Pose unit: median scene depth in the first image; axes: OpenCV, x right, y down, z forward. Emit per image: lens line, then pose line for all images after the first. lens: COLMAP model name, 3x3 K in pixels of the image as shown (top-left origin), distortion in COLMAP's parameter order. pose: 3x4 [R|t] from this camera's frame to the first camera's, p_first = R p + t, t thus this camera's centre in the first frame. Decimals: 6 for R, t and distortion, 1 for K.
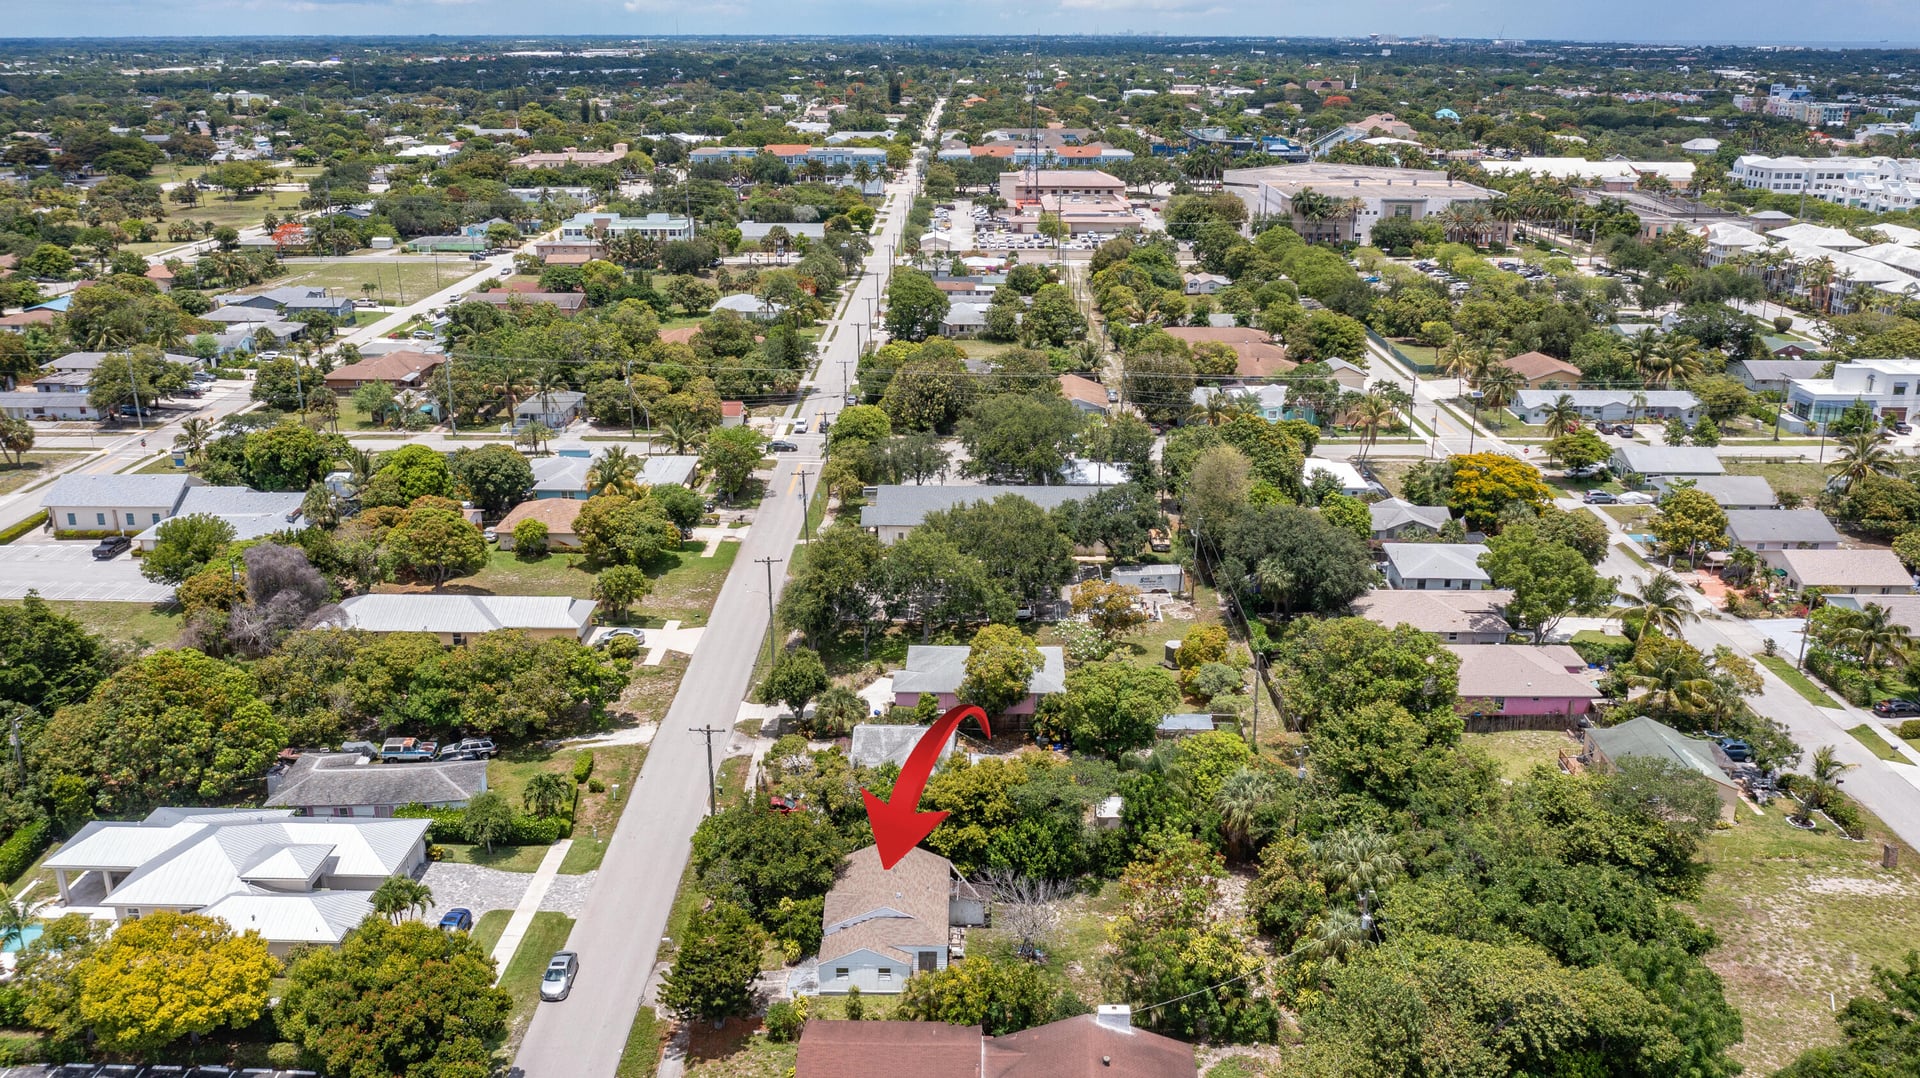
lens RADIAL K [[1503.1, 0, 960.0], [0, 1503.1, 539.0], [0, 0, 1]] dist [-0.030166, 0.015319]
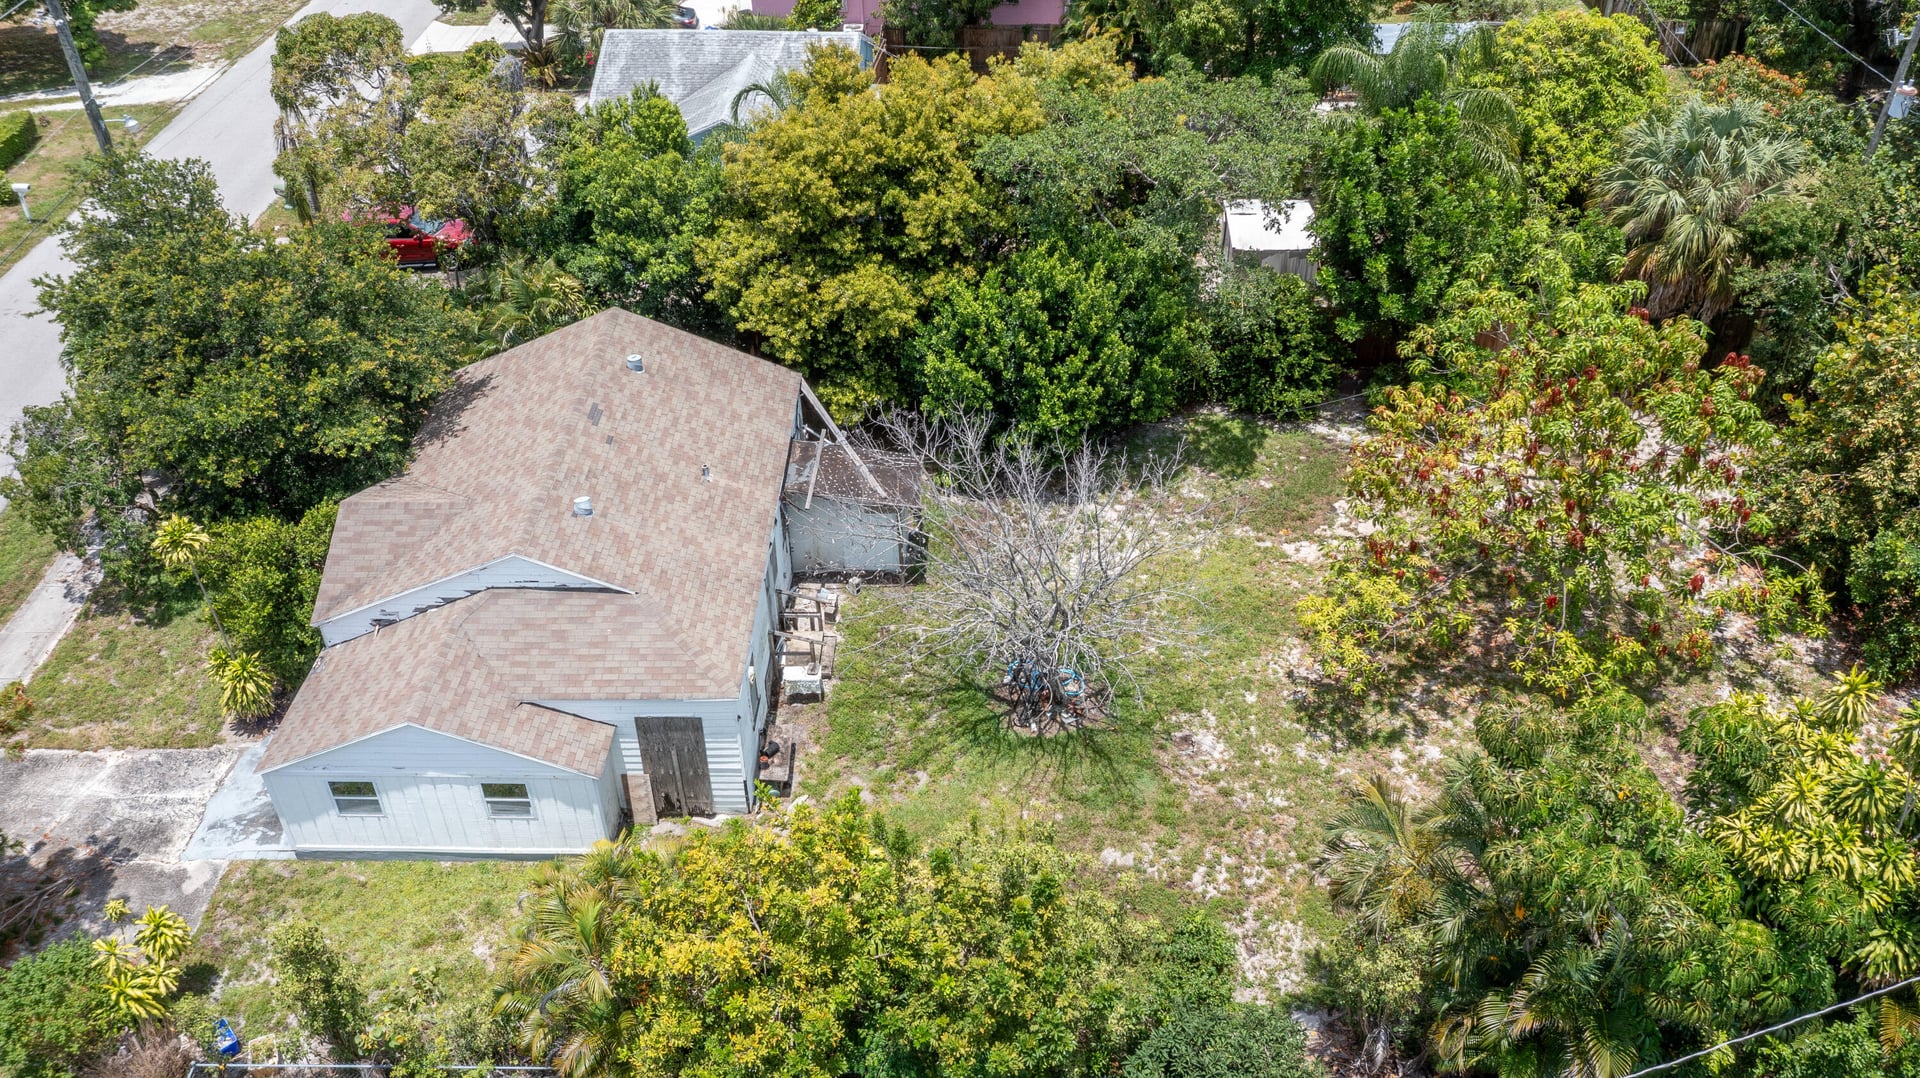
lens RADIAL K [[1503.1, 0, 960.0], [0, 1503.1, 539.0], [0, 0, 1]] dist [-0.030166, 0.015319]
pose [[0.999906, -0.002464, -0.013462, 0.031913], [0.006899, 0.940279, 0.340335, 0.137112], [0.011820, -0.340396, 0.940208, 0.682145]]
